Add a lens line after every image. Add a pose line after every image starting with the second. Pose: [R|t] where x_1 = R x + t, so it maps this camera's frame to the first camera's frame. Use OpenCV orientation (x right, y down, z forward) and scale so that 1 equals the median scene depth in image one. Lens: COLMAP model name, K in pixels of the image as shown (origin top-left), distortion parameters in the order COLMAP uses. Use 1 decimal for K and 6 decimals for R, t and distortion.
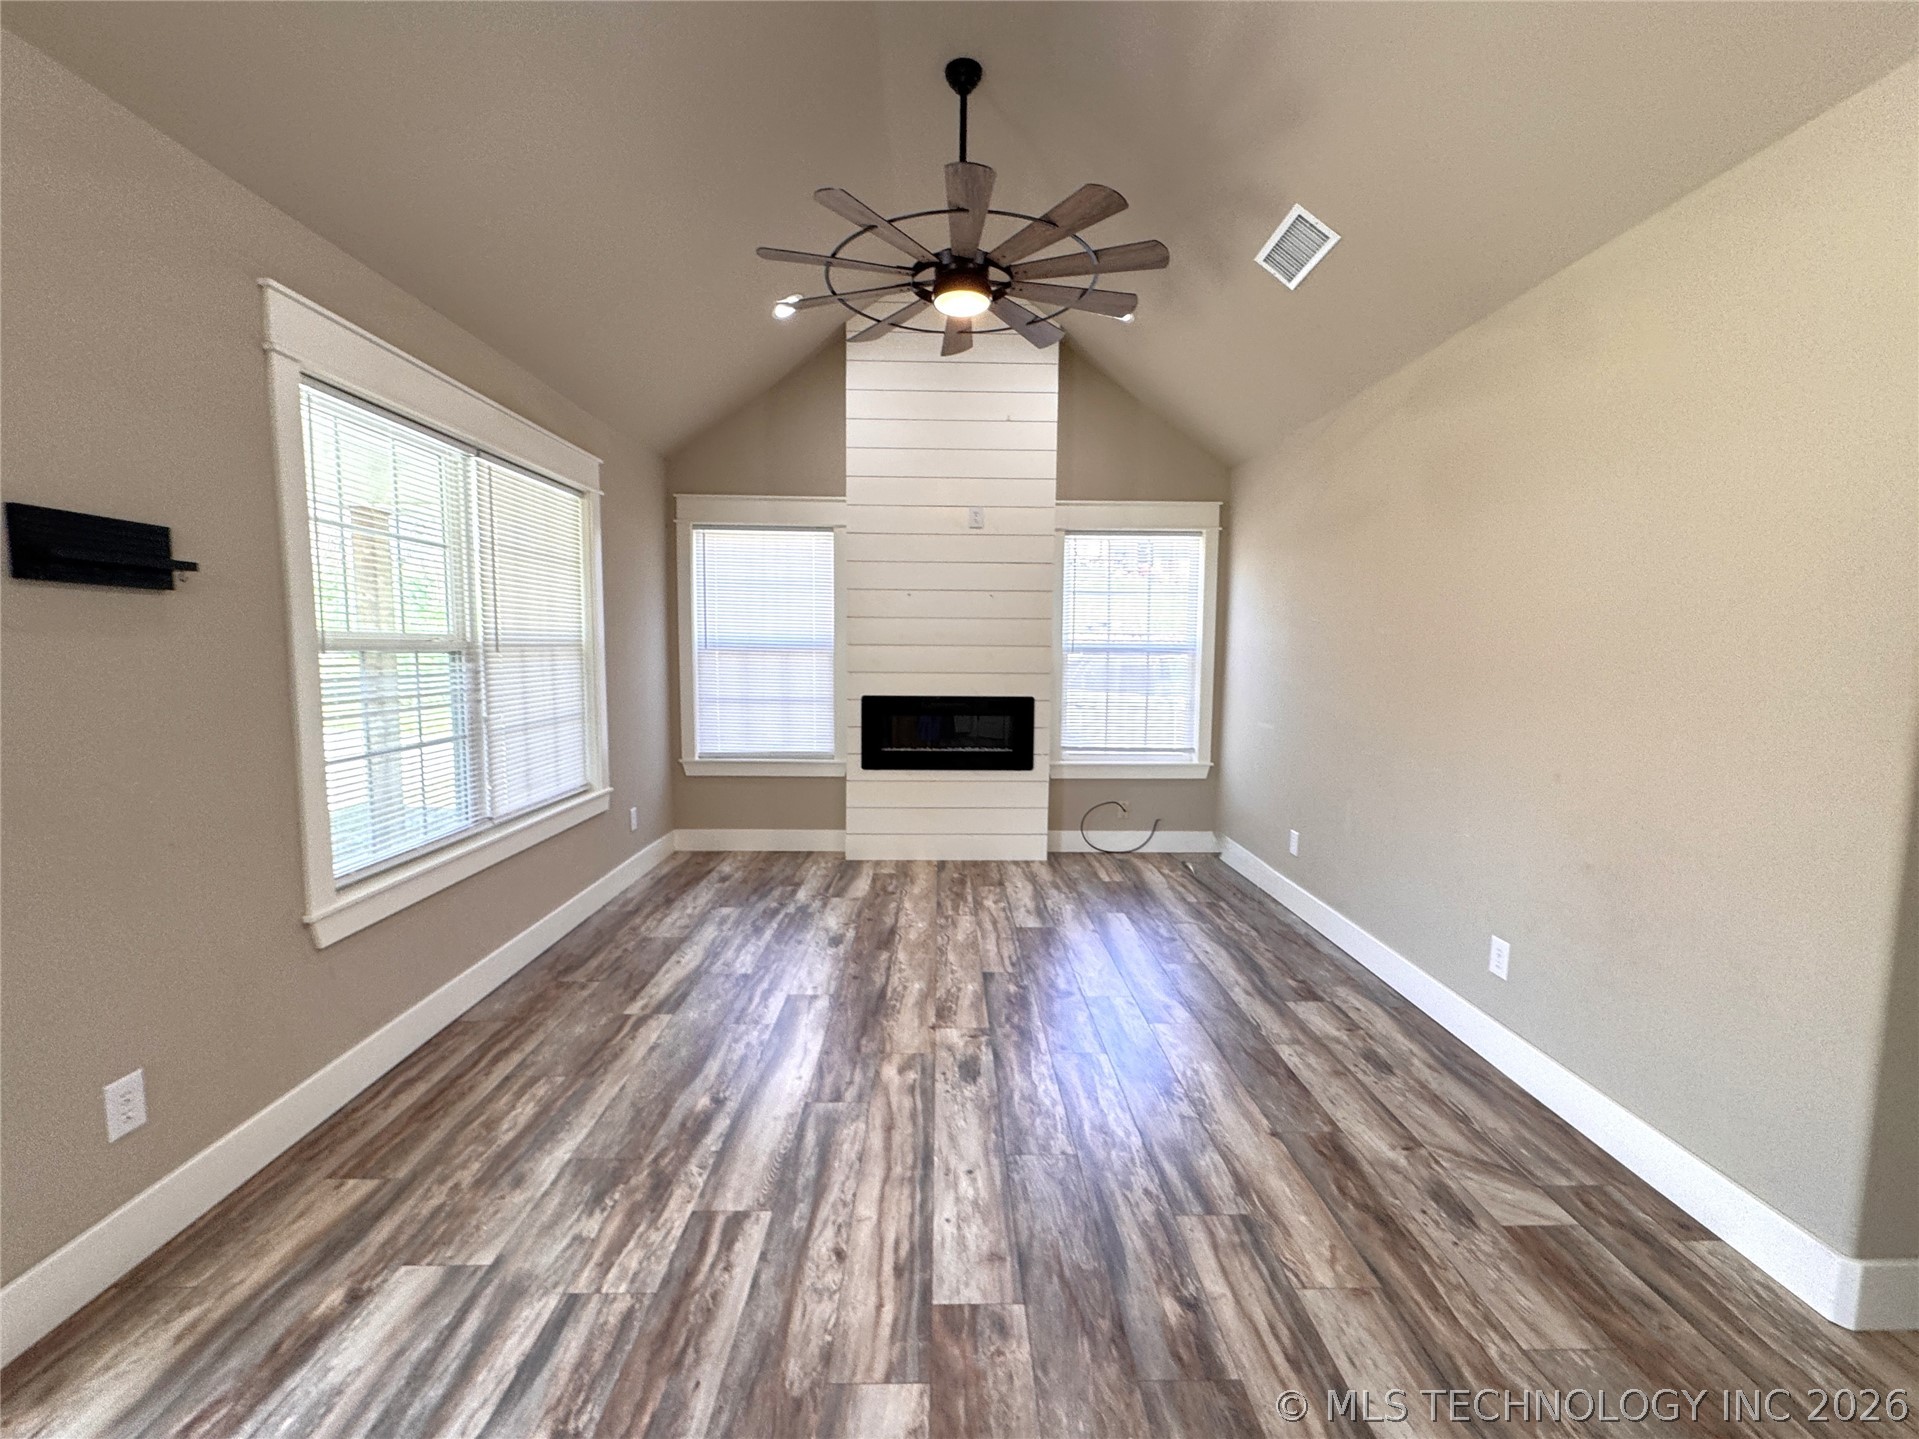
lens RADIAL K [[807.4, 0, 957.6], [0, 807.4, 713.1], [0, 0, 1]] dist [-0.001909, -0.000439]
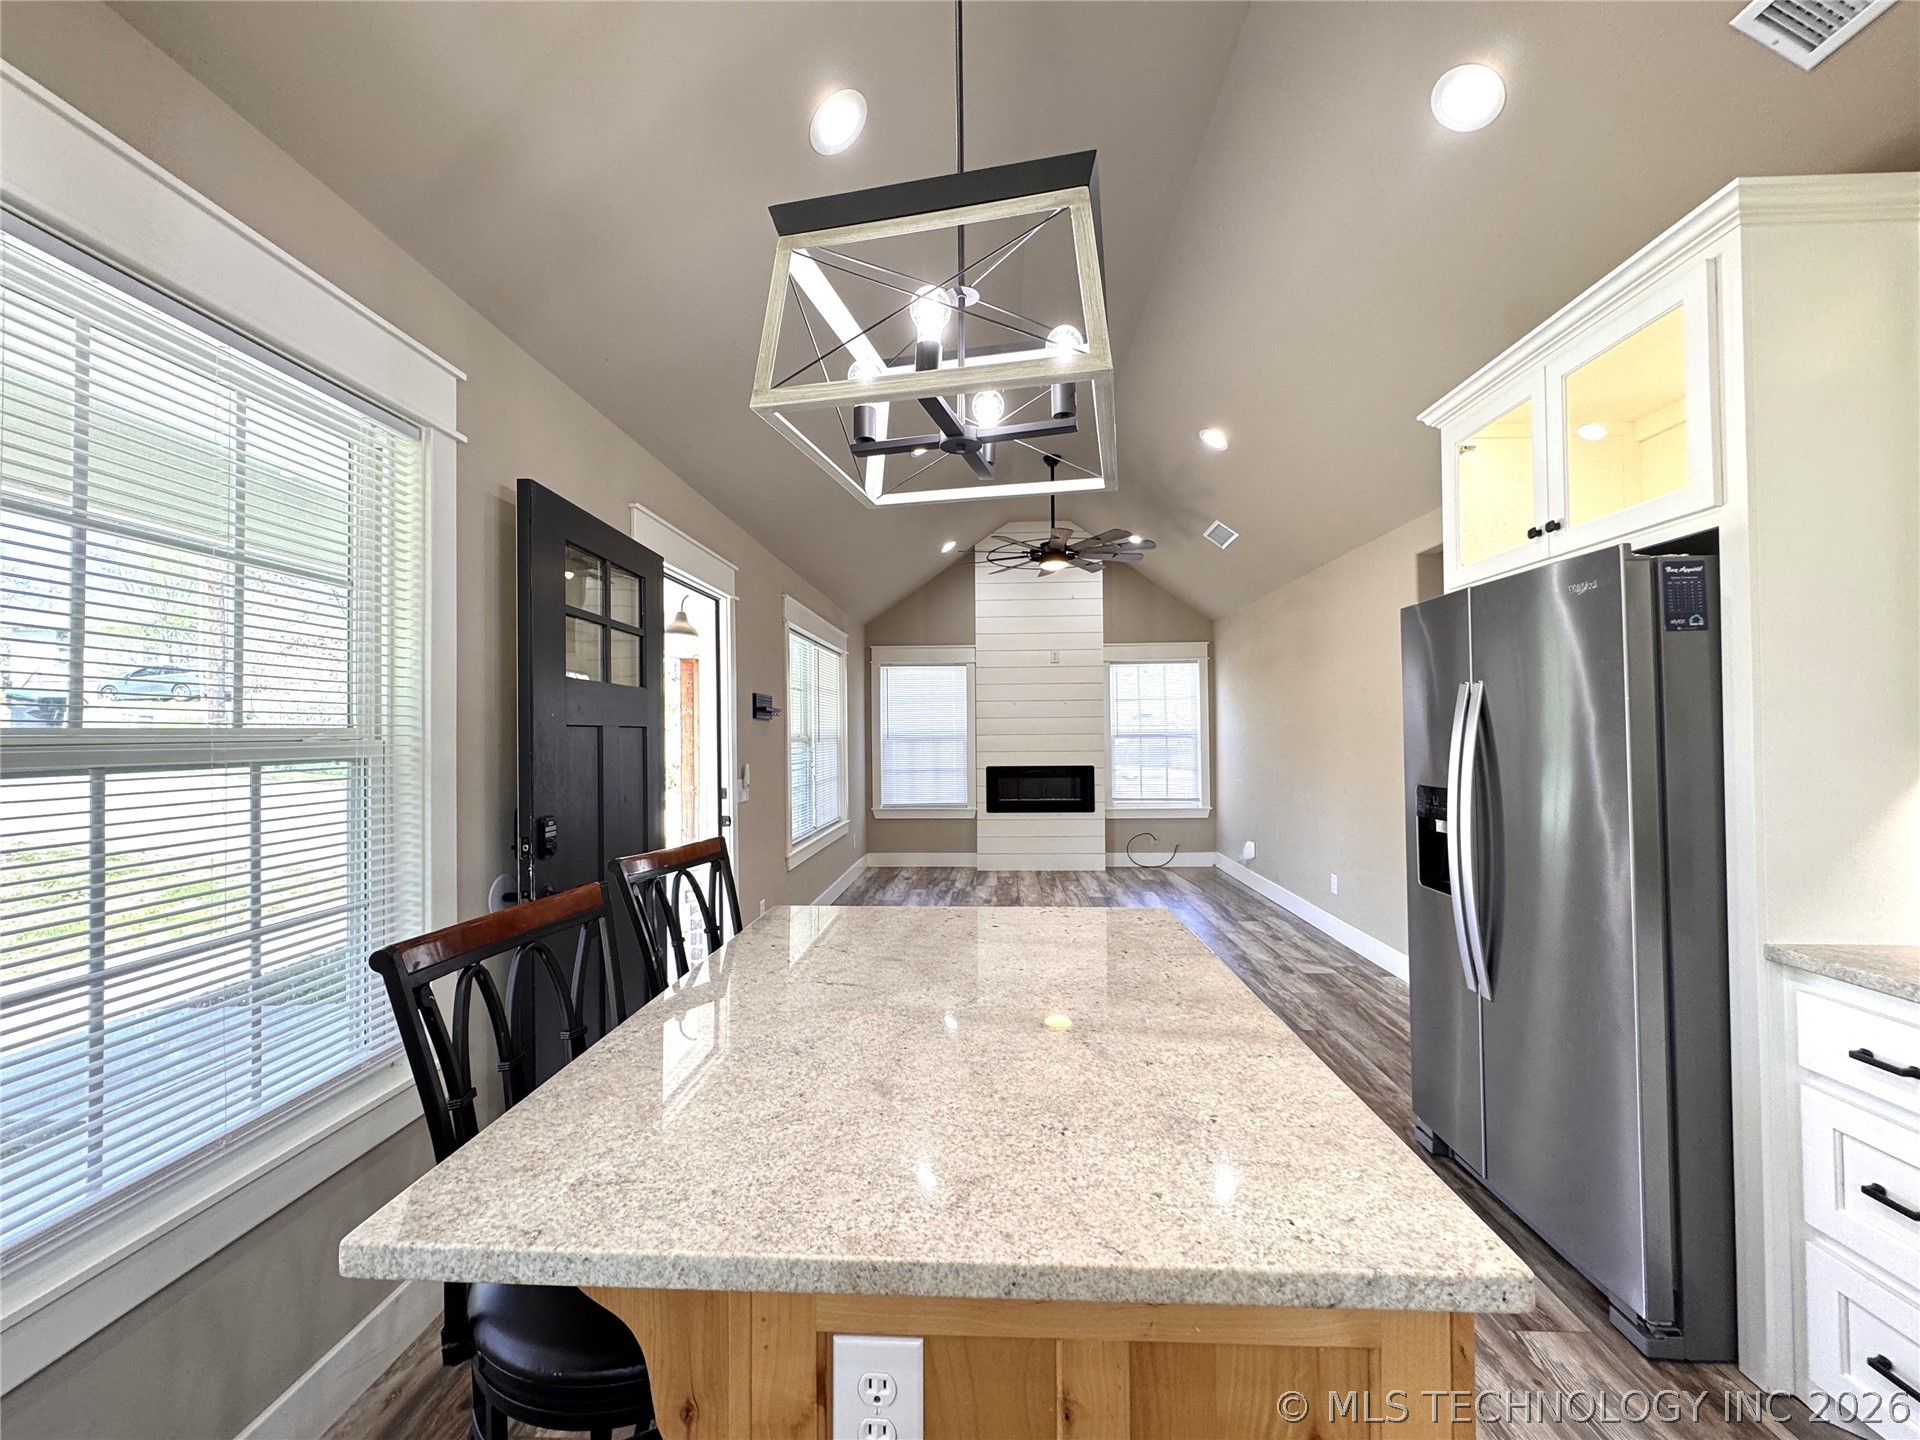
lens RADIAL K [[764.7, 0, 956.1], [0, 764.7, 718.4], [0, 0, 1]] dist [-0.002862, 0.000273]
pose [[0.997235, -0.019258, -0.071777, -0.092829], [0.011633, 0.994387, -0.105163, 0.058555], [0.073399, 0.104037, 0.991861, -0.734443]]
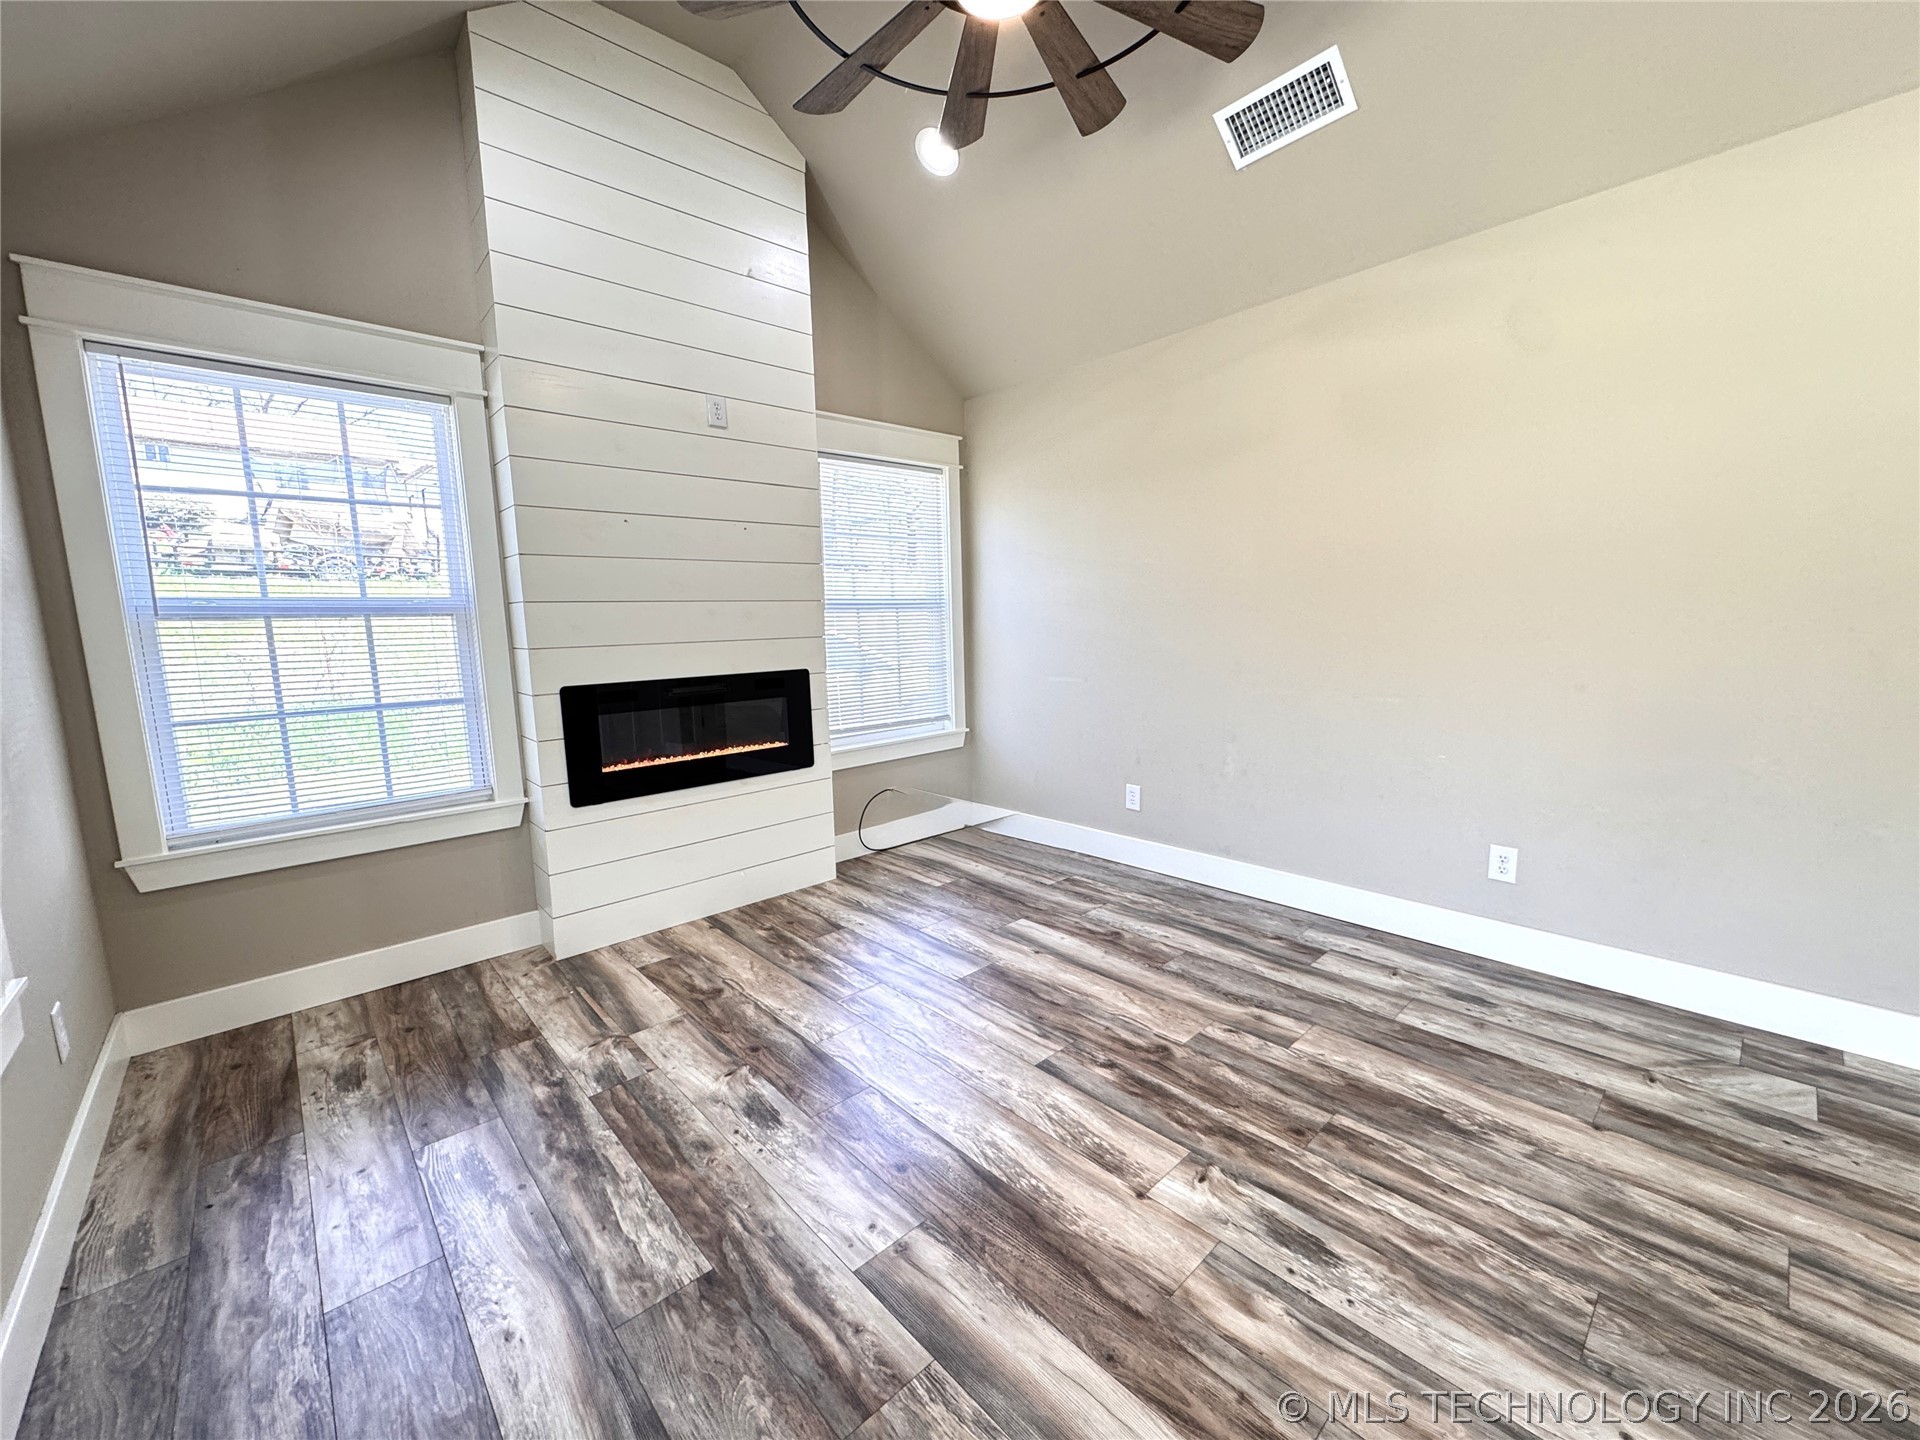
lens RADIAL K [[764.7, 0, 957.0], [0, 764.7, 719.2], [0, 0, 1]] dist [-0.002862, 0.000273]
pose [[0.749173, -0.113453, 0.652586, -0.373243], [0.087600, 0.993539, 0.072162, -0.017987], [-0.656557, 0.003104, 0.754270, 0.517625]]
